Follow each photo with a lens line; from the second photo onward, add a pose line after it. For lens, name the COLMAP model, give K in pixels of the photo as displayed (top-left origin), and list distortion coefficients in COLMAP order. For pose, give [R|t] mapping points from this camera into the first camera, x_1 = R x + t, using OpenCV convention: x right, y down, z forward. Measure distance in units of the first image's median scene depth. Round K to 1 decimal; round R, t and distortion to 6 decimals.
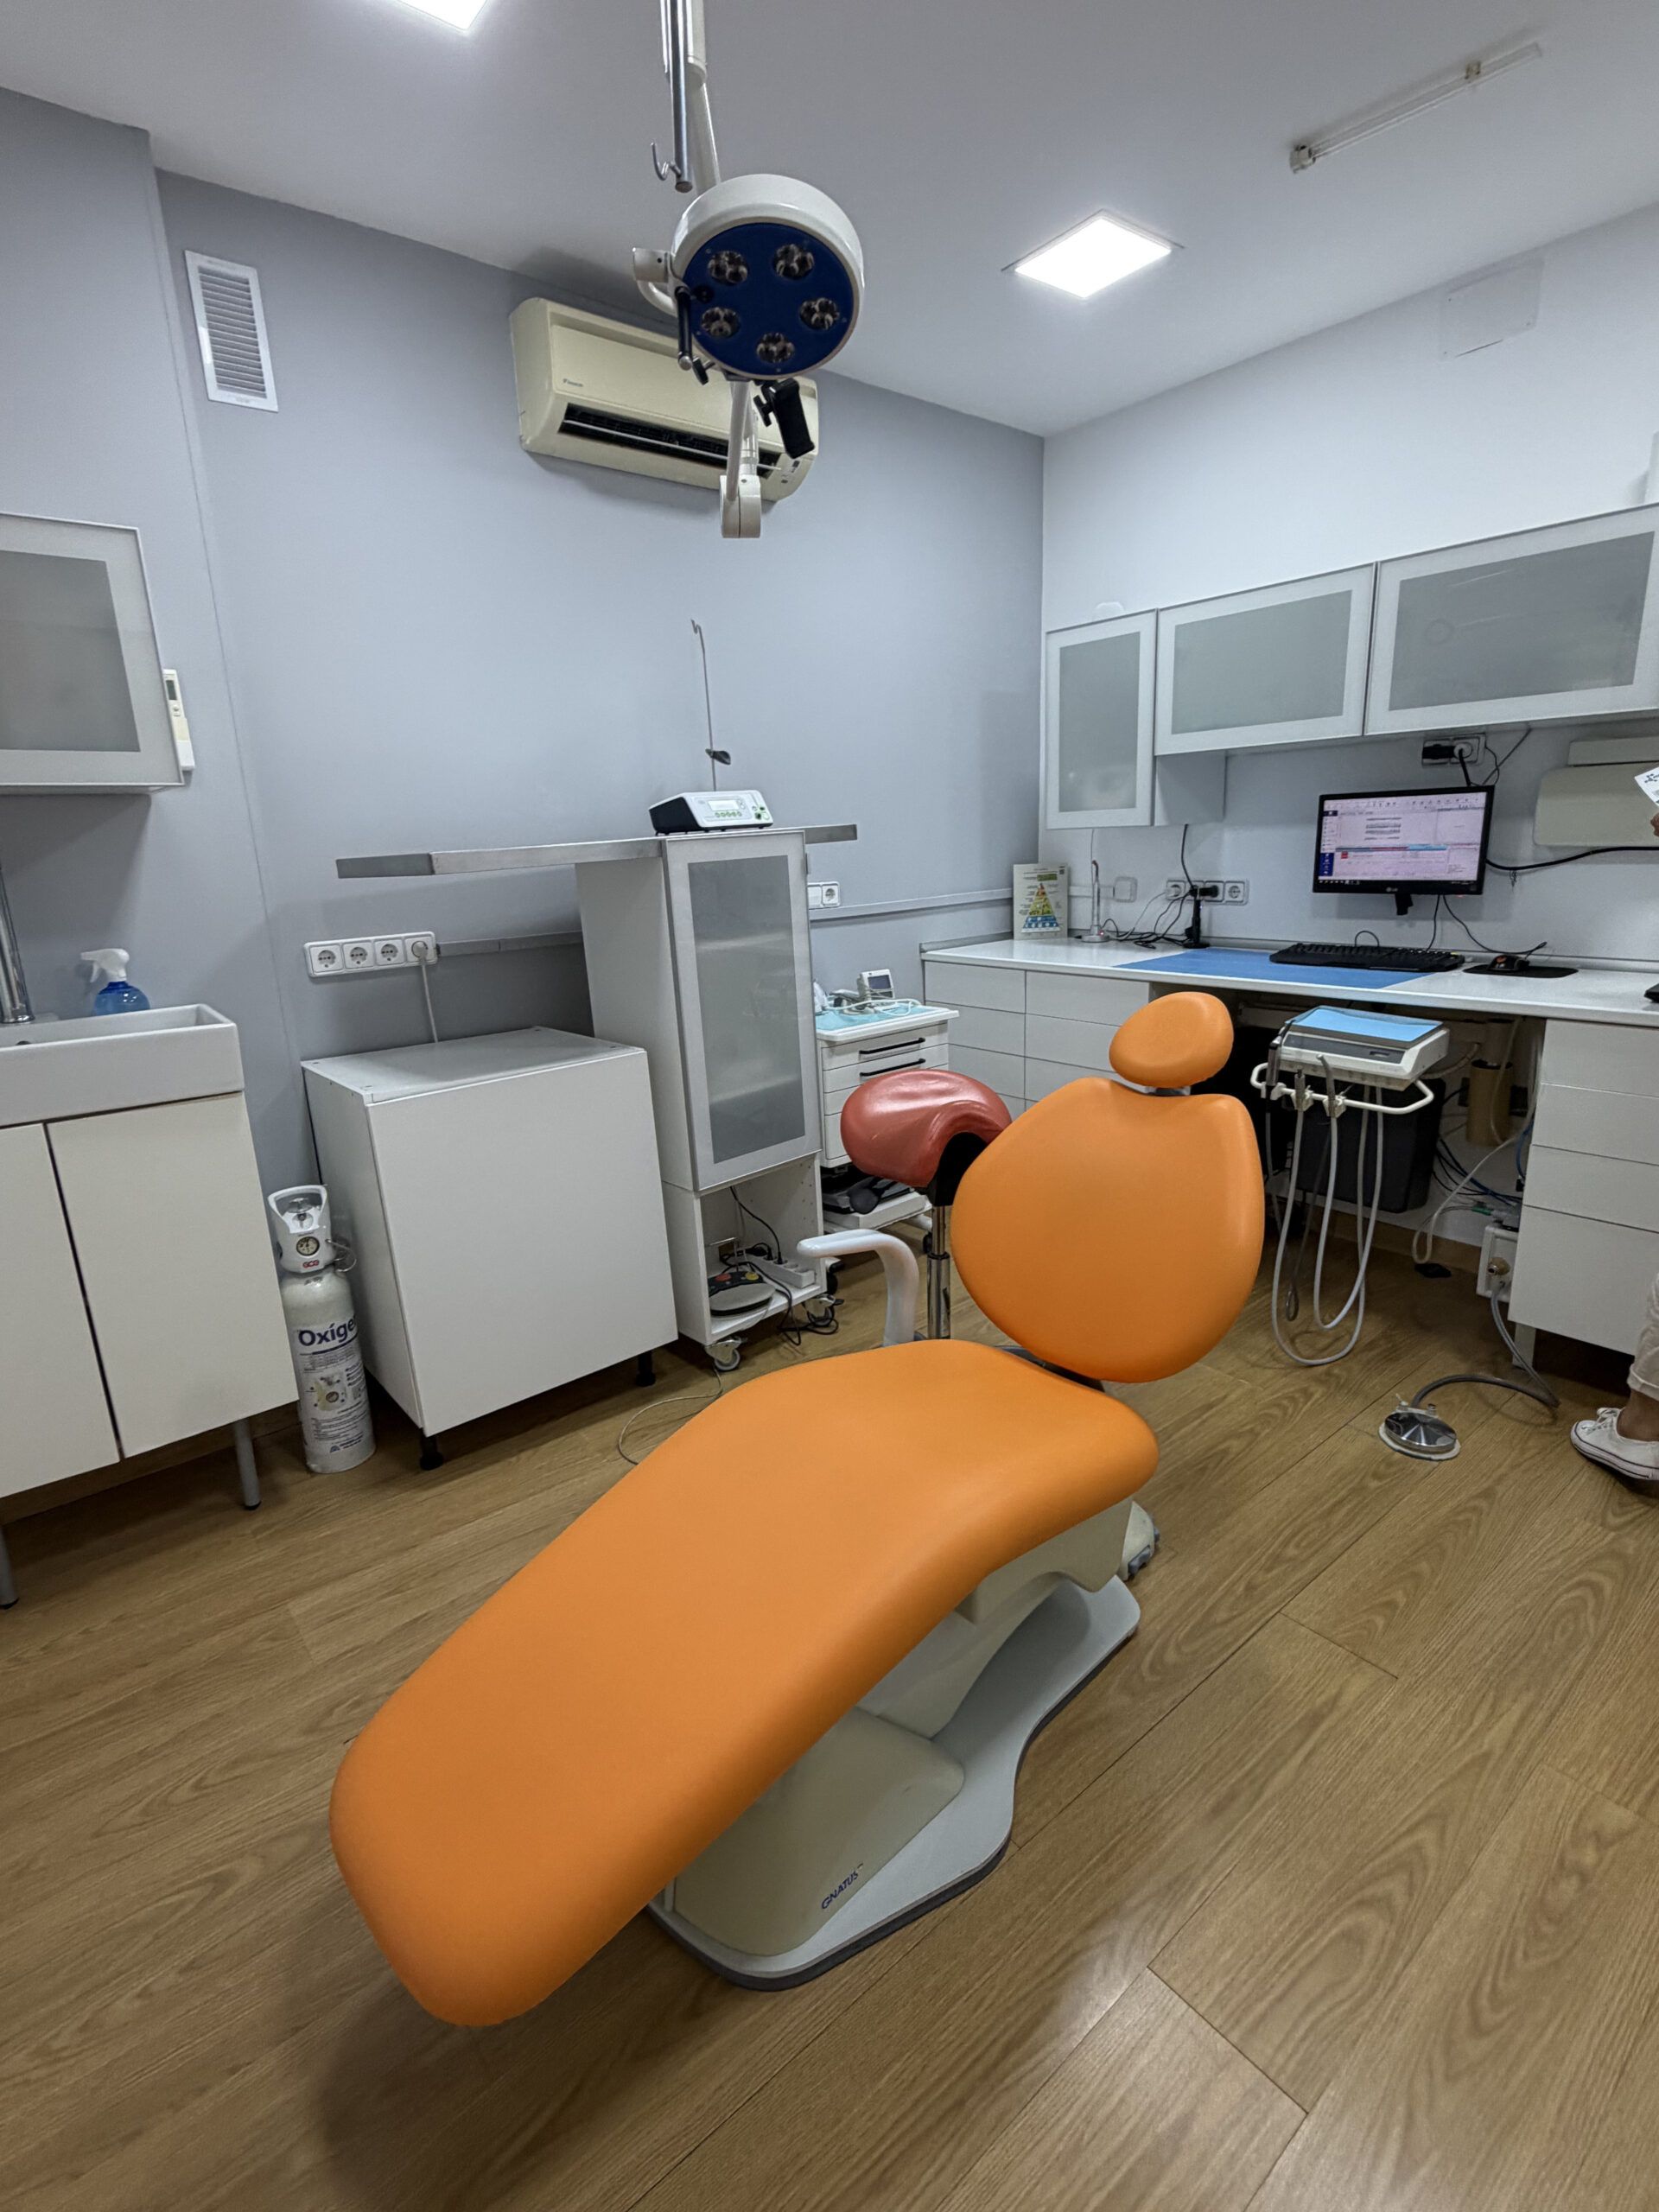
lens RADIAL K [[1047.2, 0, 835.2], [0, 1047.2, 1102.5], [0, 0, 1]] dist [-0.001819, 0.000153]
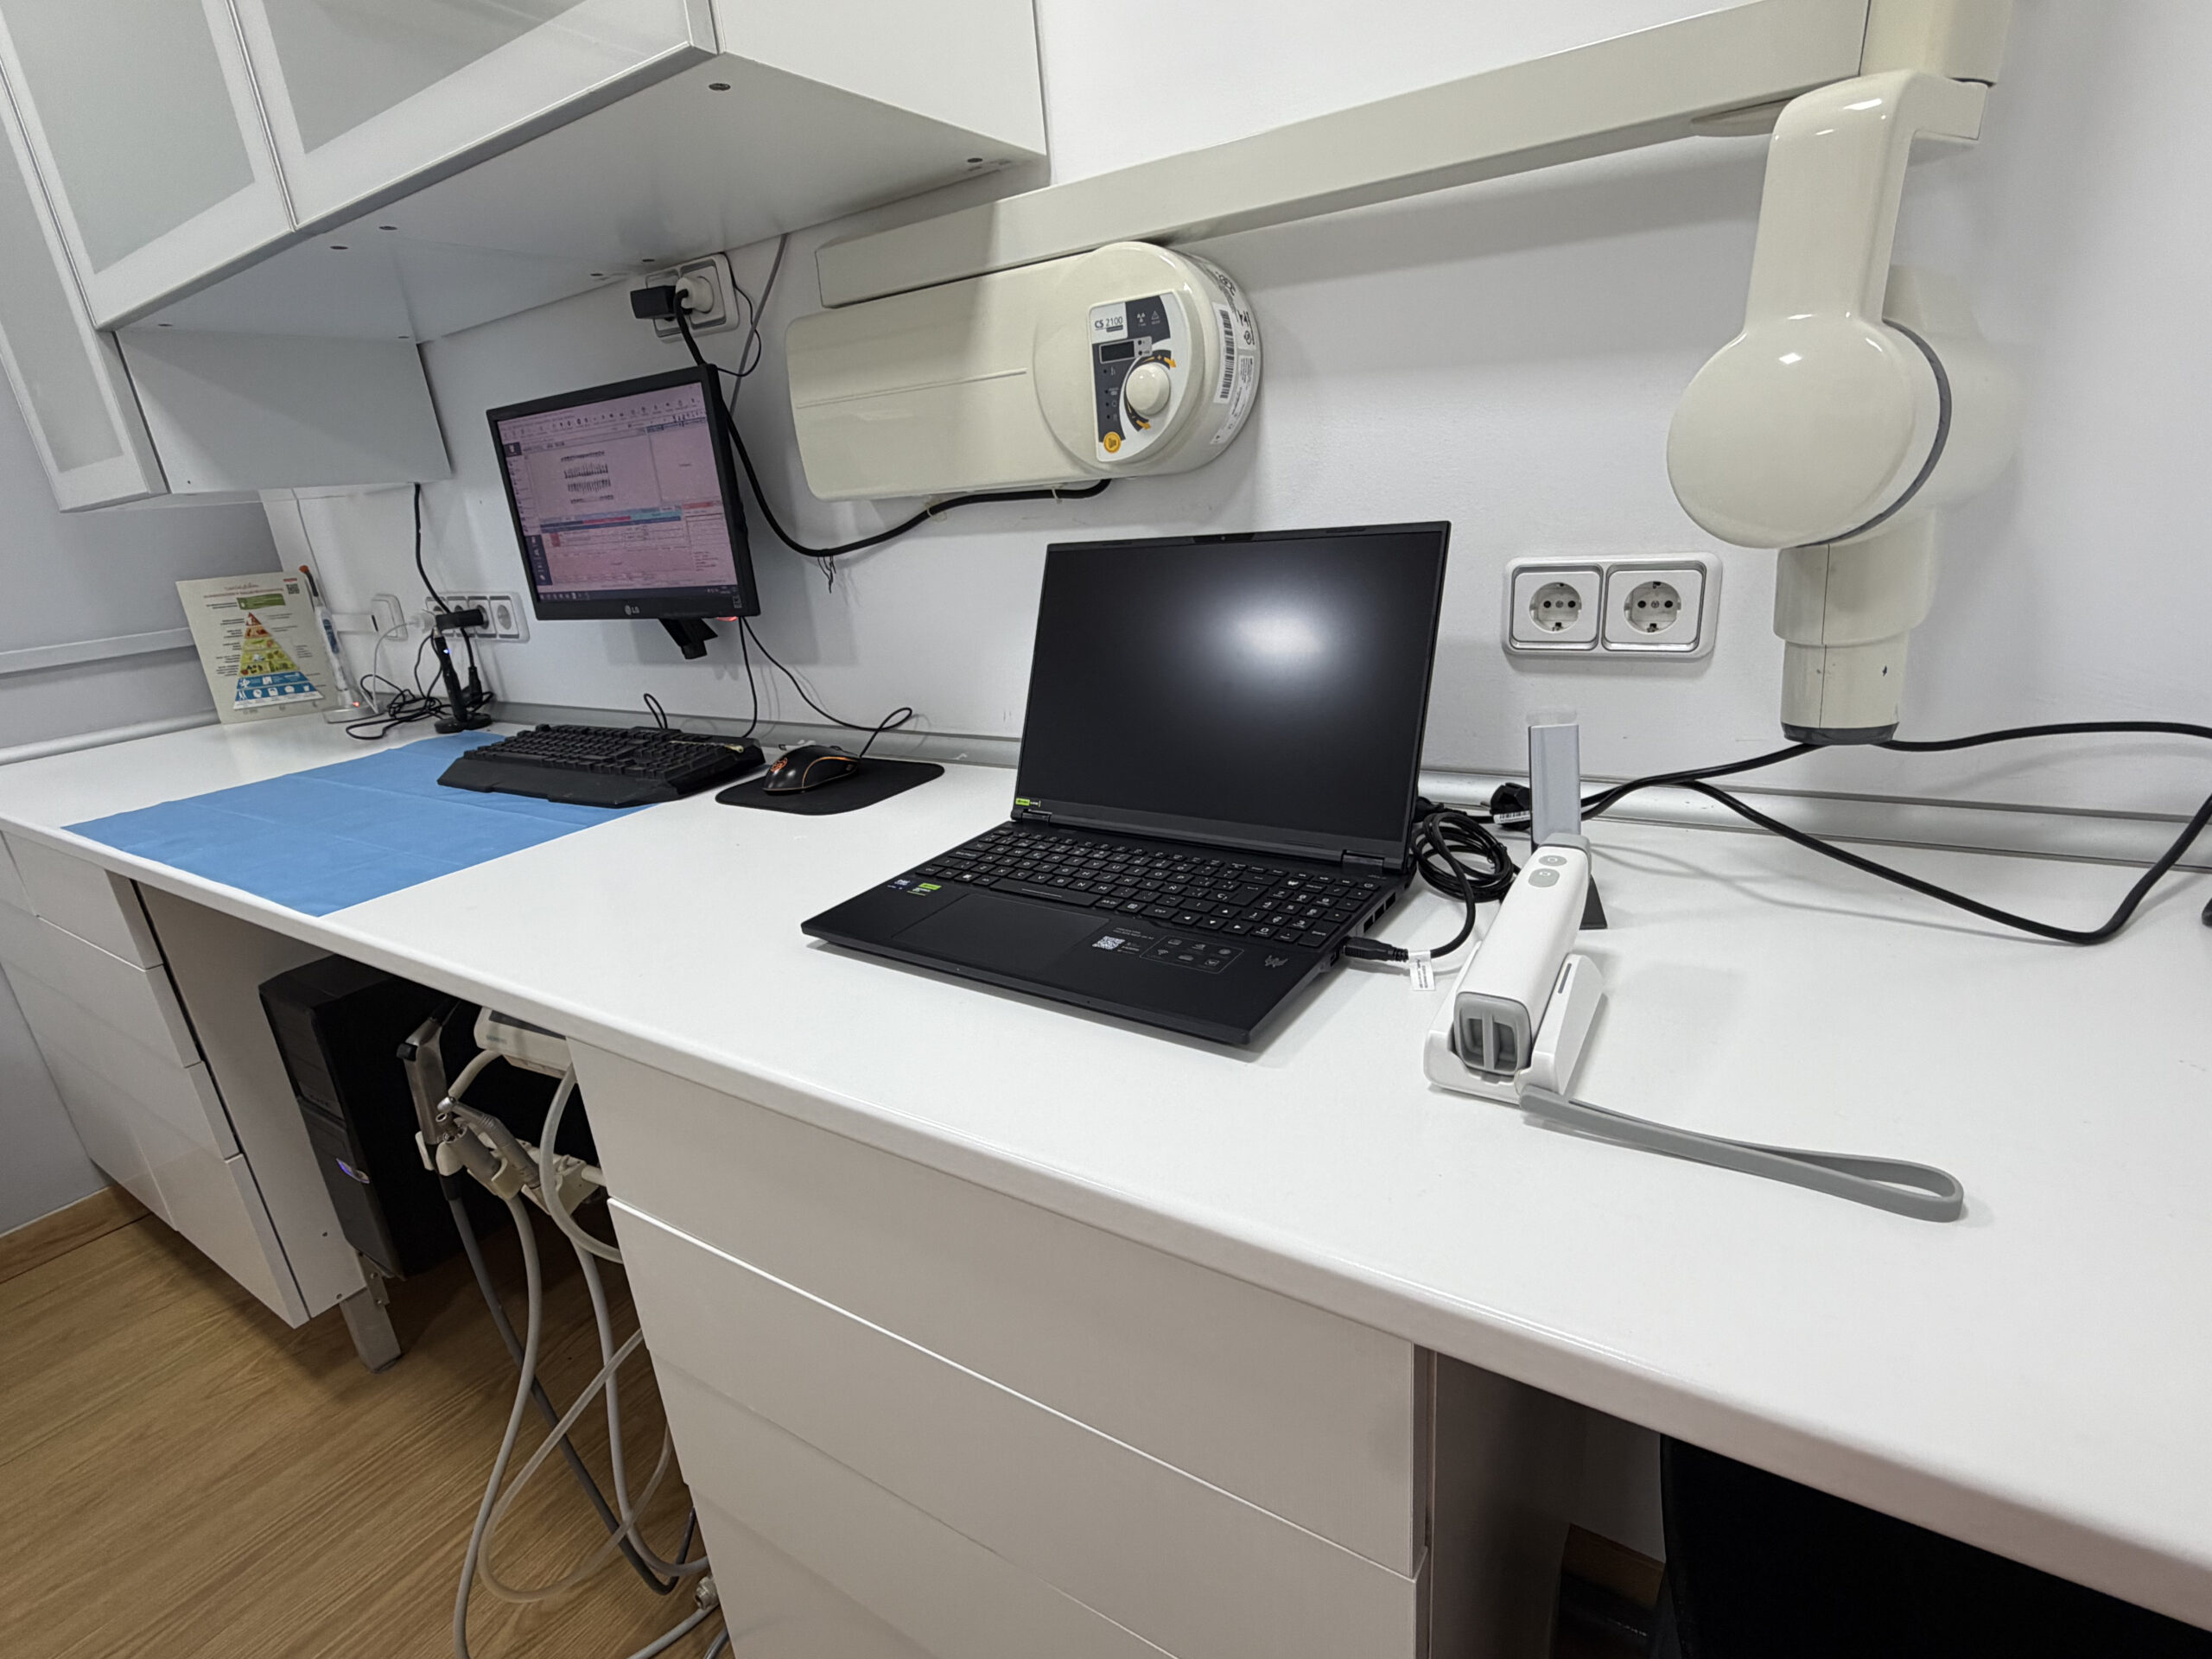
lens RADIAL K [[1047.2, 0, 1103.8], [0, 1047.2, 833.5], [0, 0, 1]] dist [-0.001819, 0.000153]
pose [[0.949988, -0.138434, 0.279928, 0.564024], [0.123132, 0.989803, 0.071620, -0.108541], [-0.286988, -0.033570, 0.957346, 0.473815]]
